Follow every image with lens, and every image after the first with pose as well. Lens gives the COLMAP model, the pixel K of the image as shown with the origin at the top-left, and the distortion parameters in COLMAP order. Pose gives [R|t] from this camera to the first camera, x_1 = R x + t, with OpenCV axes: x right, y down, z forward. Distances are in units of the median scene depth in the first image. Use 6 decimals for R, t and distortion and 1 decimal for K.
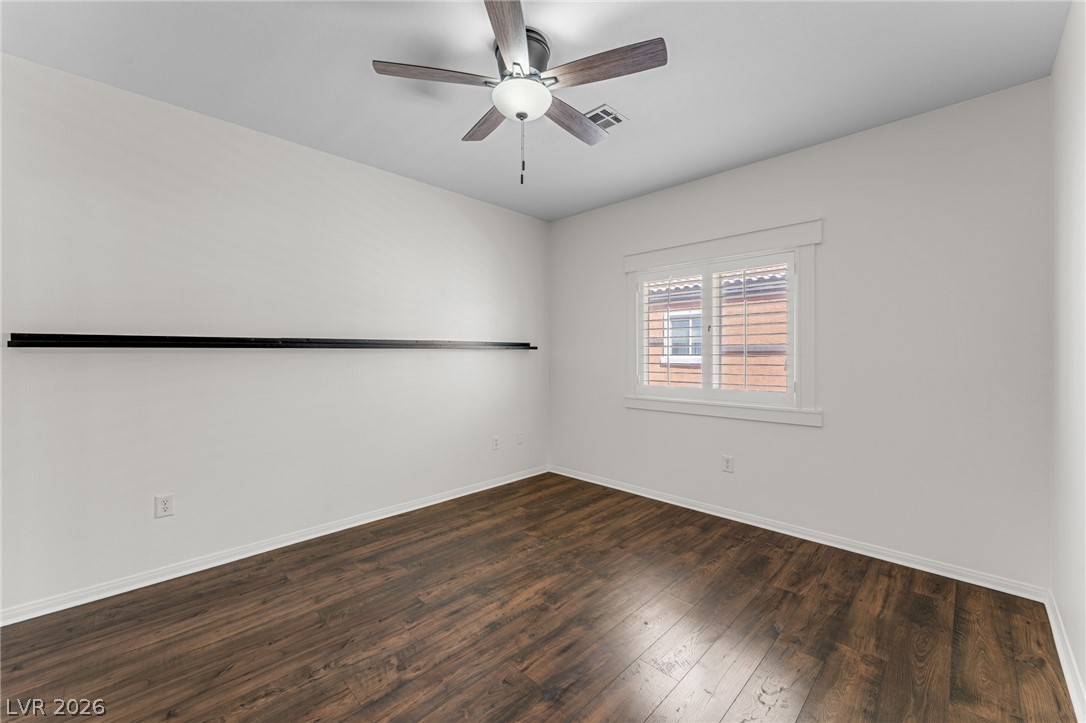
lens RADIAL K [[434.6, 0, 542.2], [0, 434.6, 349.8], [0, 0, 1]] dist [0.000009, -0.000127]
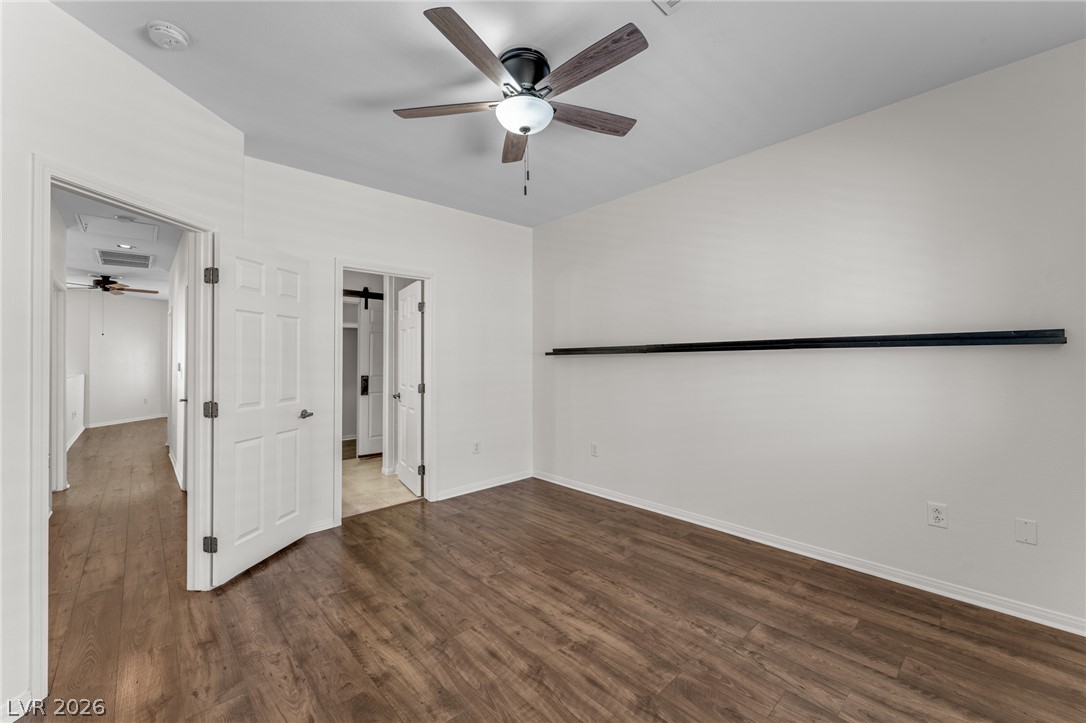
lens RADIAL K [[434.6, 0, 536.0], [0, 434.6, 360.4], [0, 0, 1]] dist [0.000009, -0.000127]
pose [[-0.050368, 0.006723, -0.998708, 0.746506], [0.017926, 0.999822, 0.005827, 0.009642], [0.998570, -0.017609, -0.050480, 0.835733]]
